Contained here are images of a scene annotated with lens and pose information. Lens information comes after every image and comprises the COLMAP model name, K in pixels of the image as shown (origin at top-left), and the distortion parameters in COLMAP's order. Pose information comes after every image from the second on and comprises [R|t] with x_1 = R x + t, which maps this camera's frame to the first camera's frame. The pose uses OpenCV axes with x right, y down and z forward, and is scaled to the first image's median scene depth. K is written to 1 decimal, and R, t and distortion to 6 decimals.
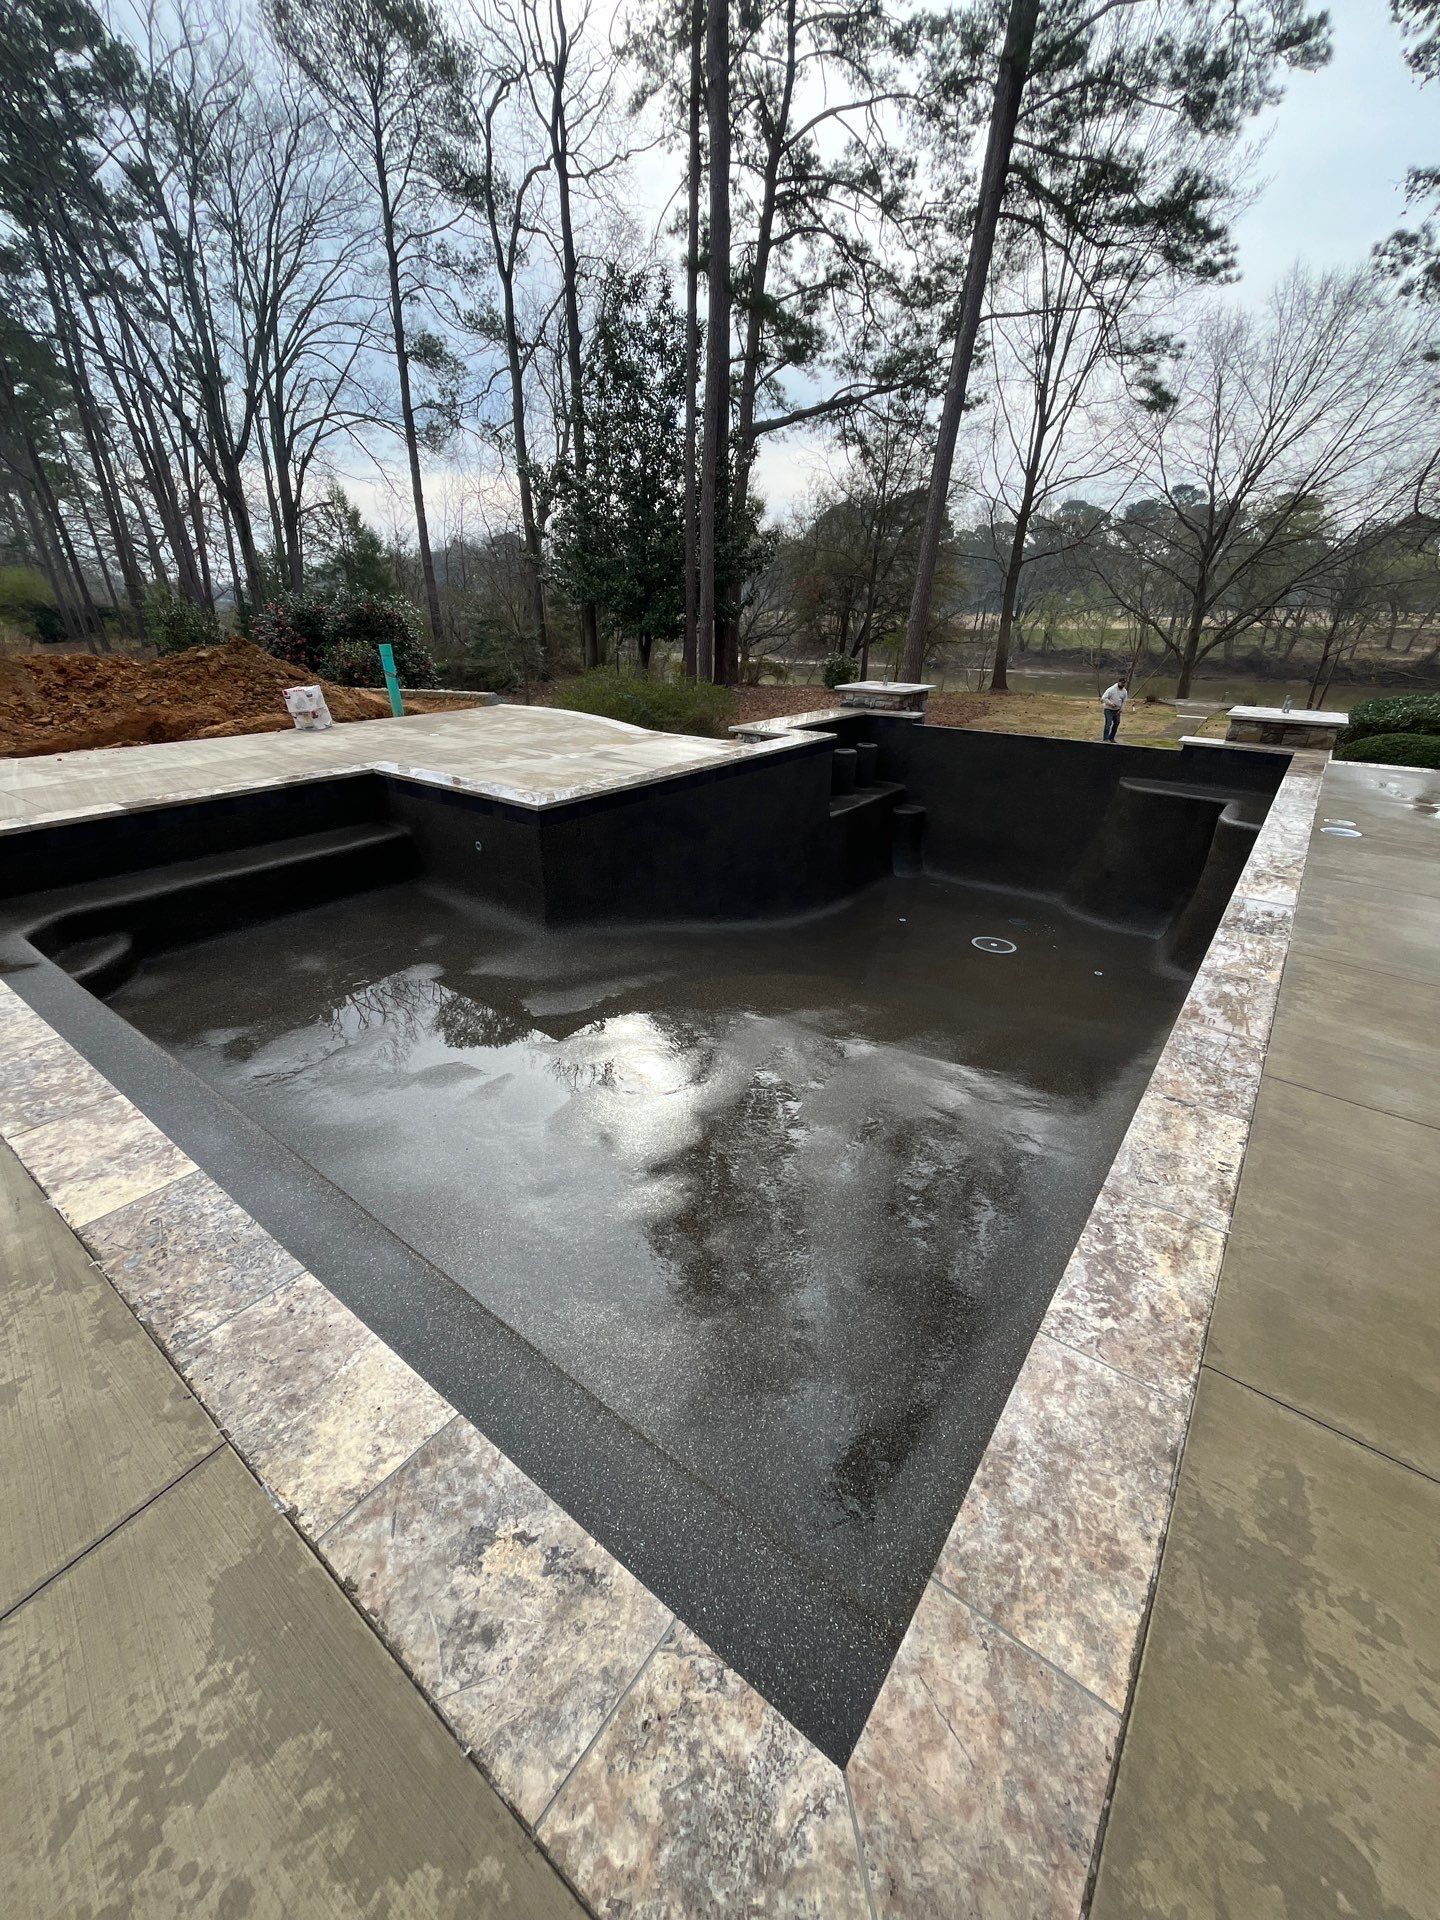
lens RADIAL K [[769.4, 0, 721.2], [0, 769.4, 964.0], [0, 0, 1]] dist [-0.005176, 0.000082]
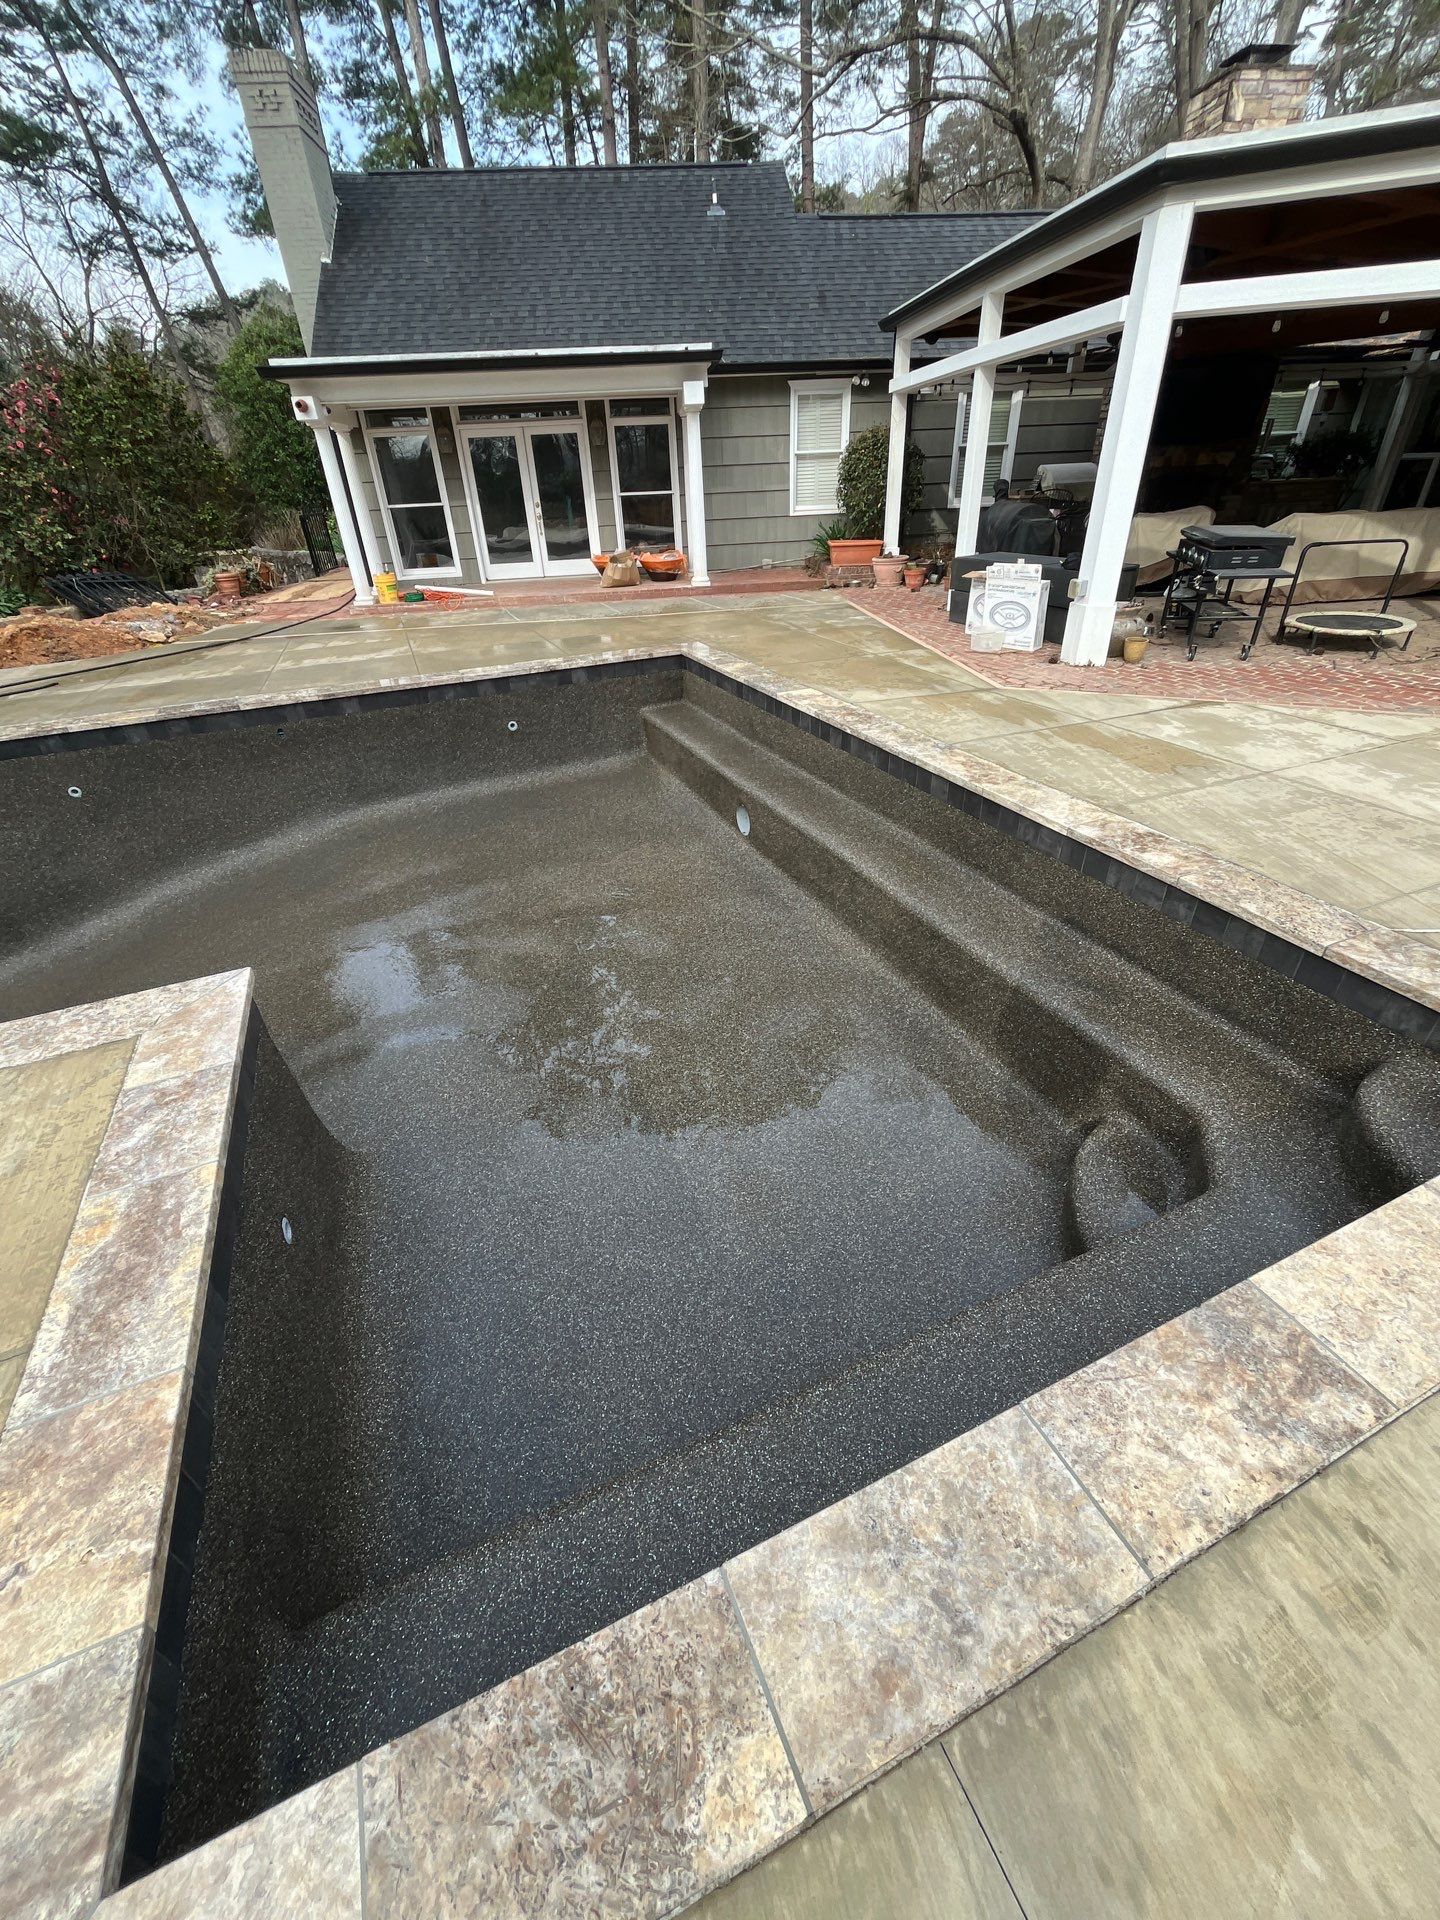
lens RADIAL K [[769.4, 0, 720.5], [0, 769.4, 966.1], [0, 0, 1]] dist [-0.005176, 0.000082]
pose [[-0.869929, -0.246301, 0.427269, -0.395829], [0.236999, 0.550985, 0.800154, -0.296029], [-0.432498, 0.797340, -0.420945, 0.623972]]
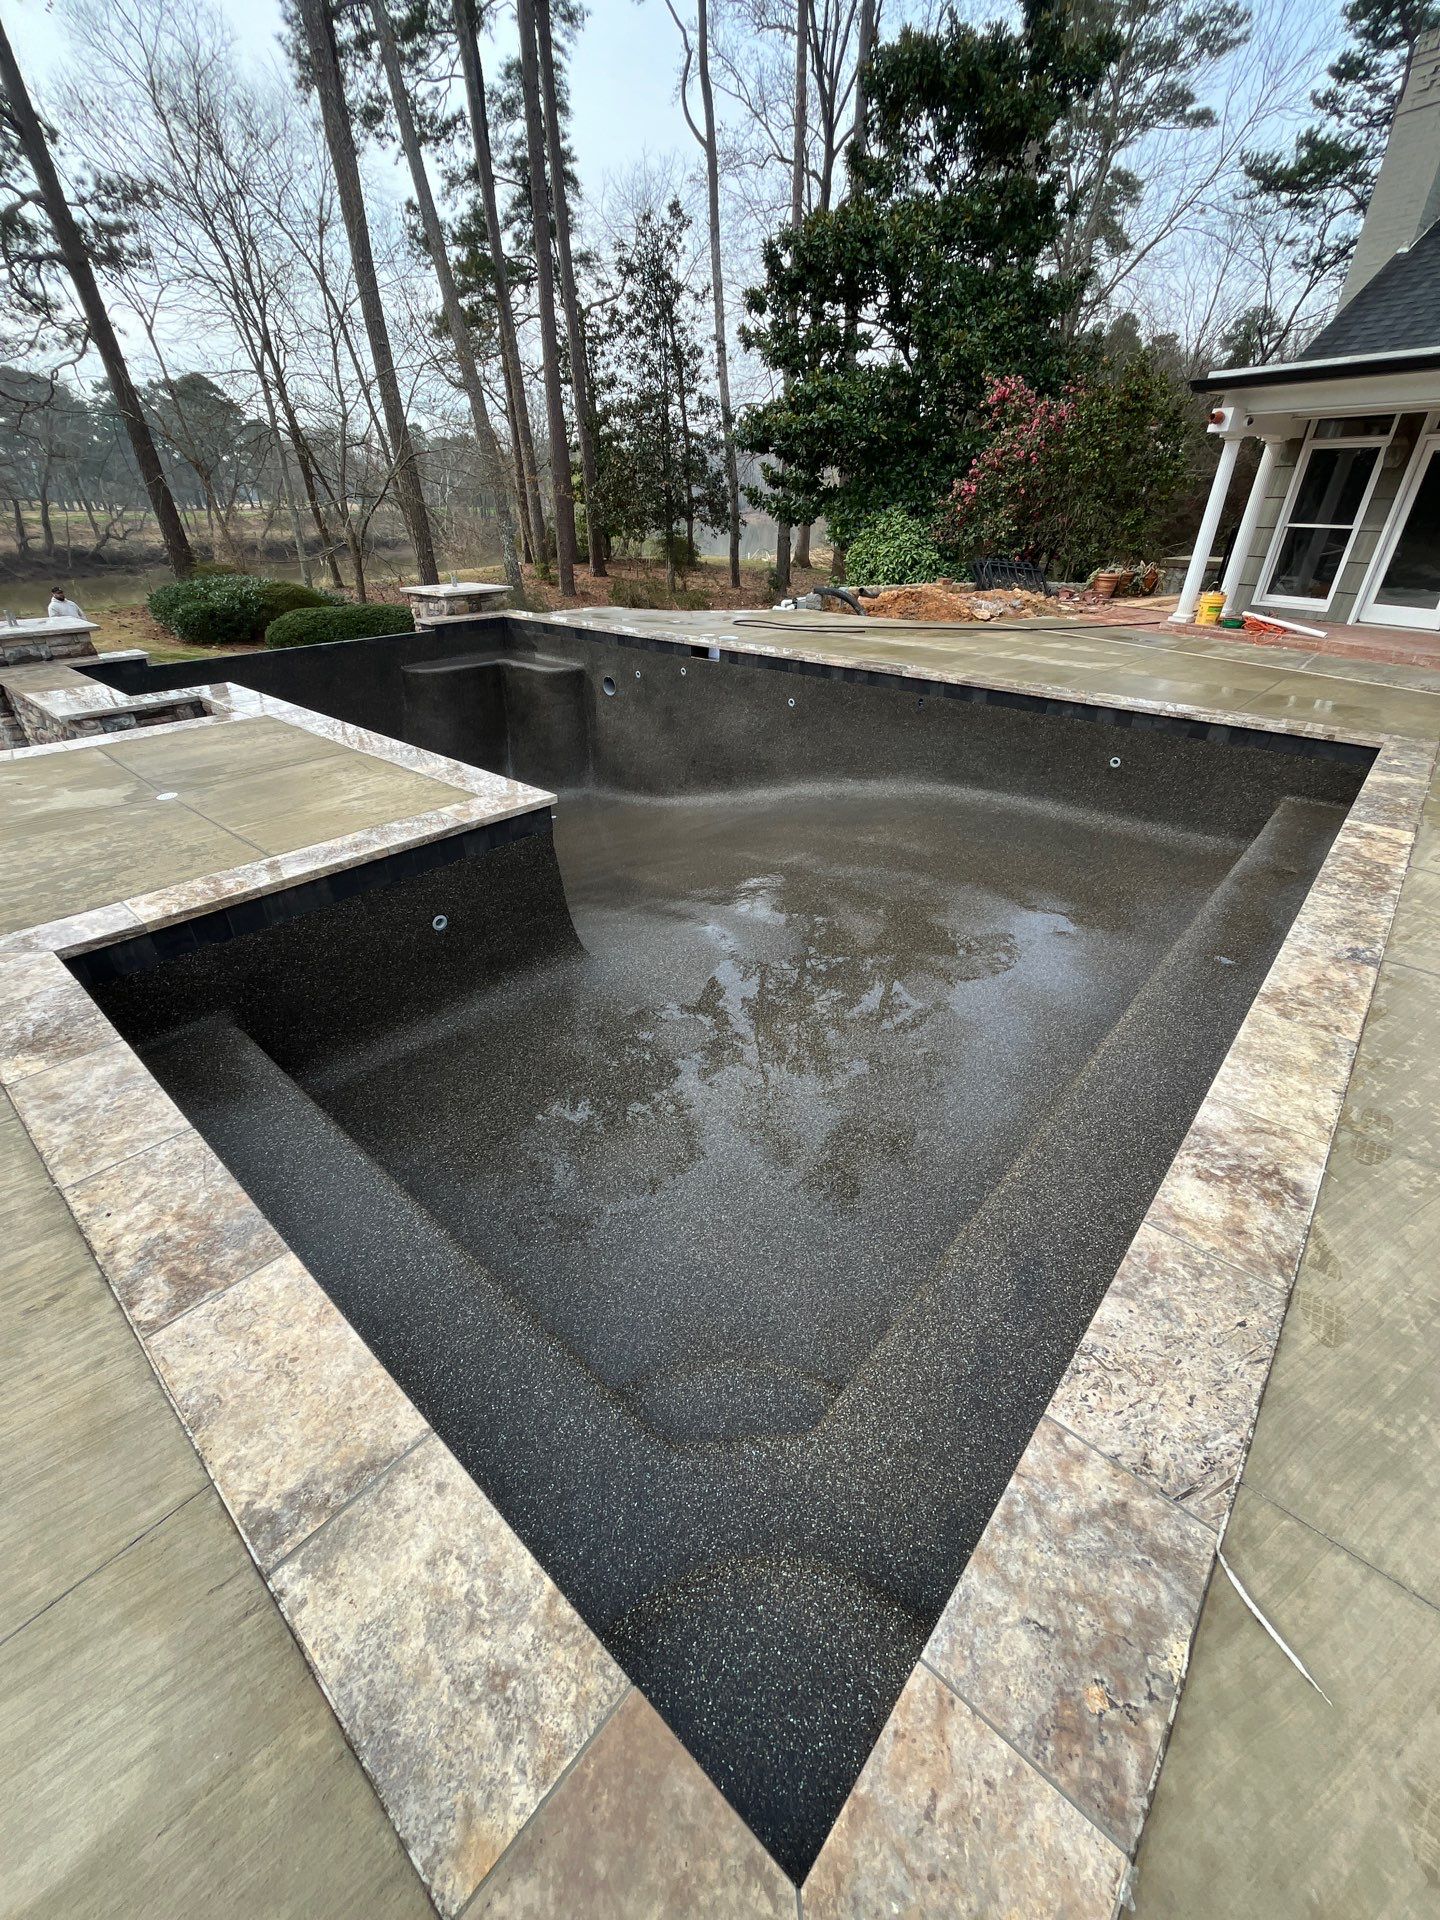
lens RADIAL K [[769.4, 0, 720.8], [0, 769.4, 962.6], [0, 0, 1]] dist [-0.005176, 0.000082]
pose [[0.074787, -0.522017, 0.849650, -0.539385], [0.421765, 0.788633, 0.447405, -0.198701], [-0.903616, 0.324893, 0.279148, 0.412732]]
